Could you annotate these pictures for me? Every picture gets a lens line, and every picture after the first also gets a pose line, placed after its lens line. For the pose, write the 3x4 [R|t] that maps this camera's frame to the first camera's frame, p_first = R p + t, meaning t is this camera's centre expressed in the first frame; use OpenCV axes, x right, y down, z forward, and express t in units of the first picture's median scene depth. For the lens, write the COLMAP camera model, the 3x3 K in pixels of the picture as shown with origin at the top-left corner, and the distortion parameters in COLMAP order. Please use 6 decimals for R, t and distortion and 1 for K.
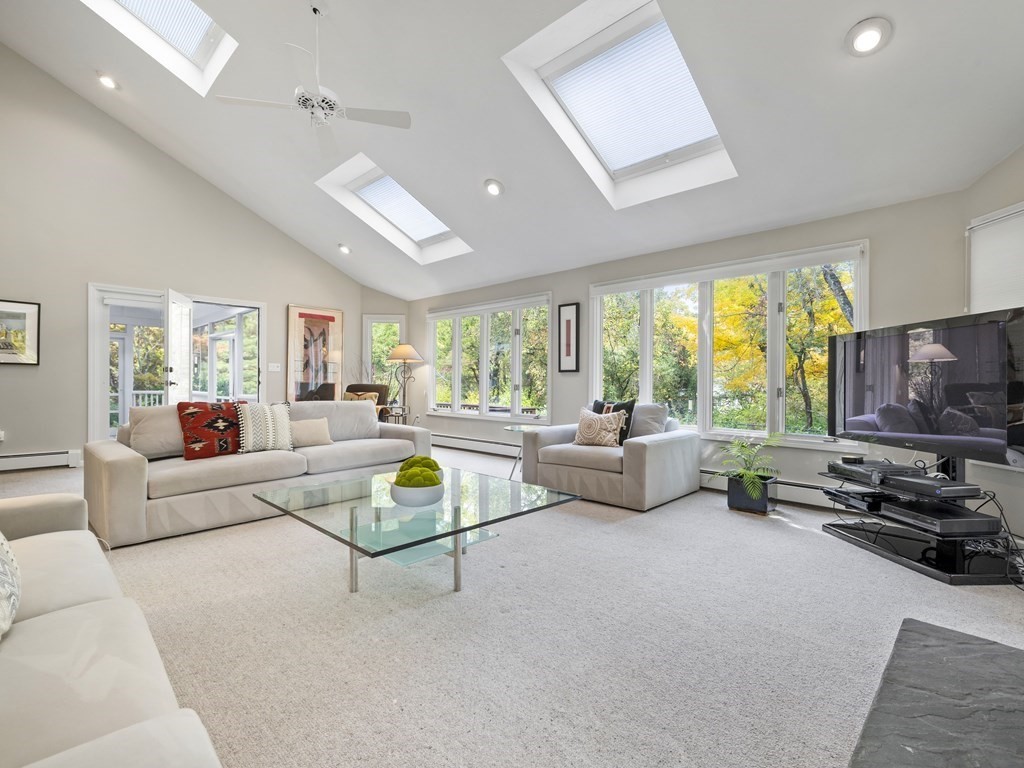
lens RADIAL K [[480.7, 0, 509.7], [0, 480.7, 382.6], [0, 0, 1]] dist [0.002986, 0.000058]
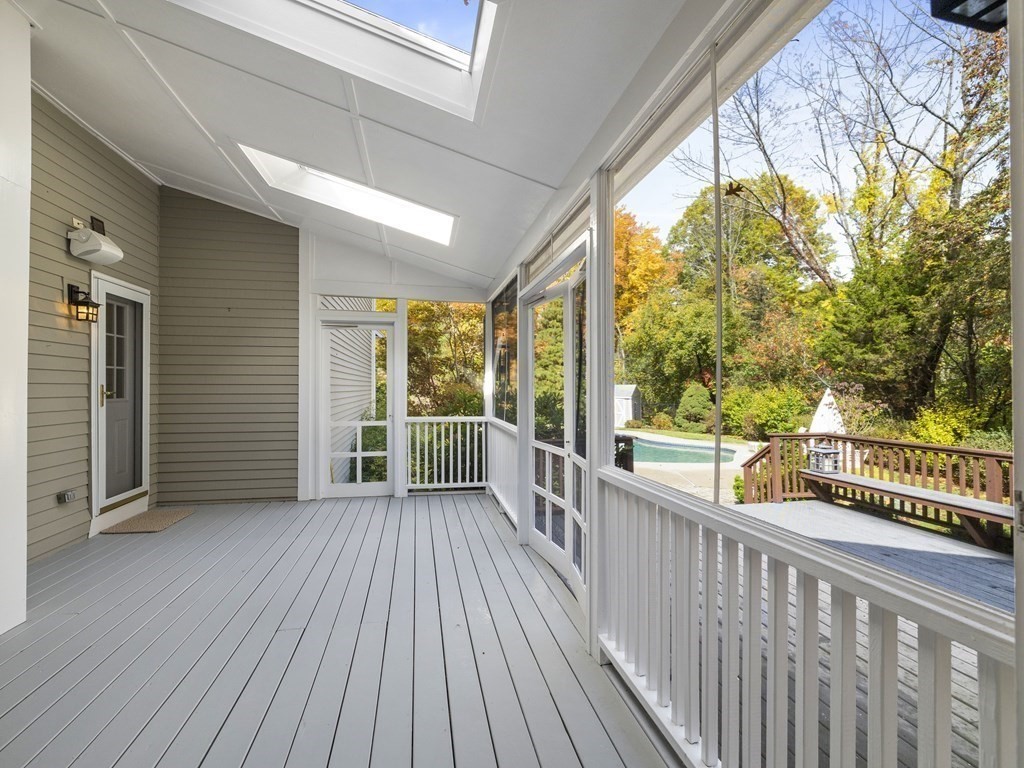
lens RADIAL K [[480.7, 0, 512.1], [0, 480.7, 385.2], [0, 0, 1]] dist [0.002986, 0.000058]
pose [[0.826867, -0.000403, -0.562398, -0.413399], [-0.003011, 0.999982, -0.005143, -0.019078], [0.562390, 0.005946, 0.826851, 0.682583]]
